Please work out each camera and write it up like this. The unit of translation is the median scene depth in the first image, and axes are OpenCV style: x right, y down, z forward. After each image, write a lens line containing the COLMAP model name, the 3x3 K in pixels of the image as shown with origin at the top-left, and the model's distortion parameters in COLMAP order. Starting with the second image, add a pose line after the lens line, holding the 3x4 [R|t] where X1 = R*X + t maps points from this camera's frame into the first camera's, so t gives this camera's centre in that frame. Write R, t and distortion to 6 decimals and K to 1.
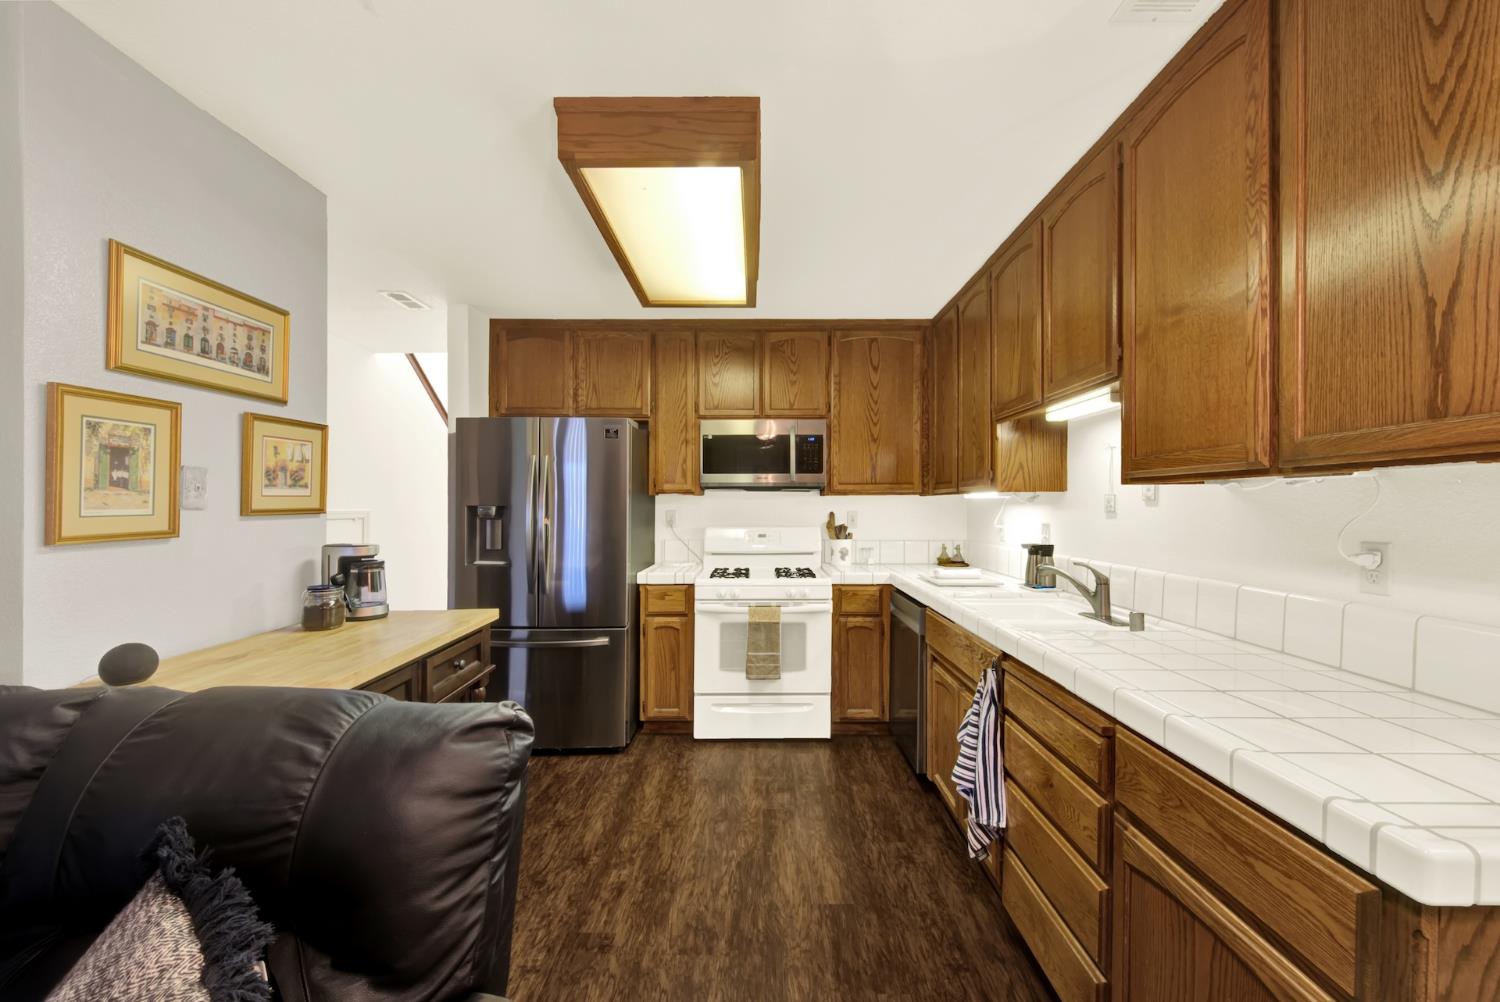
lens RADIAL K [[611.3, 0, 750.8], [0, 611.3, 515.7], [0, 0, 1]] dist [-0.002289, -0.000534]
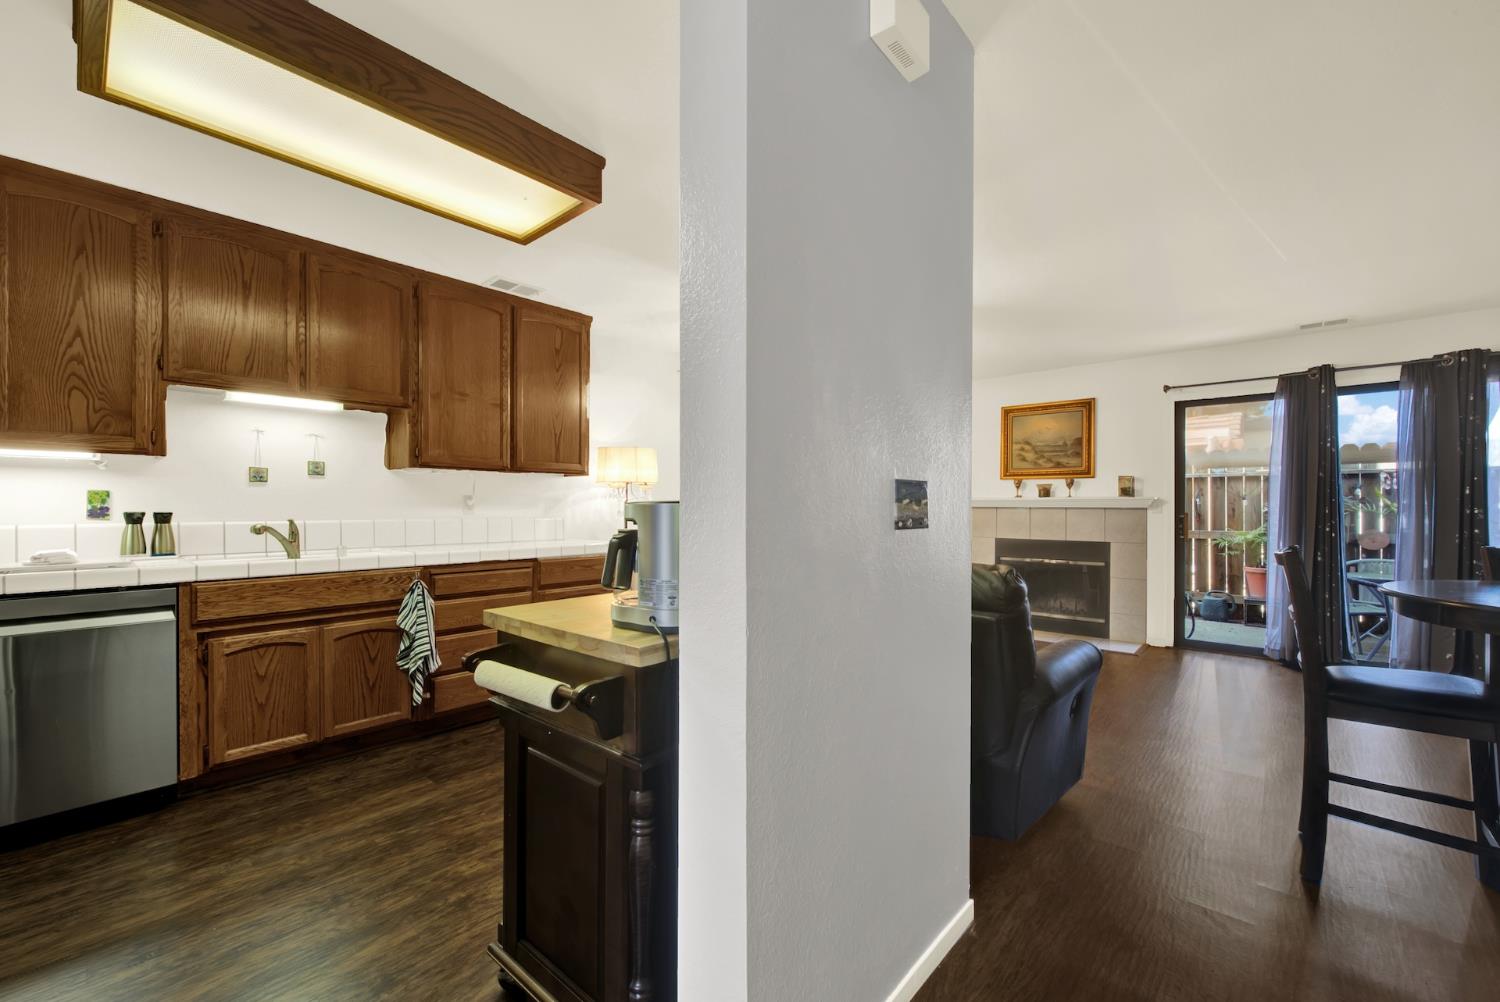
lens RADIAL K [[599.0, 0, 748.4], [0, 599.0, 509.5], [0, 0, 1]] dist [-0.001103, -0.000721]
pose [[-0.756360, -0.006767, 0.654121, -0.711632], [0.006599, 0.999817, 0.017974, 0.026708], [-0.654123, 0.017911, -0.756176, 0.904262]]
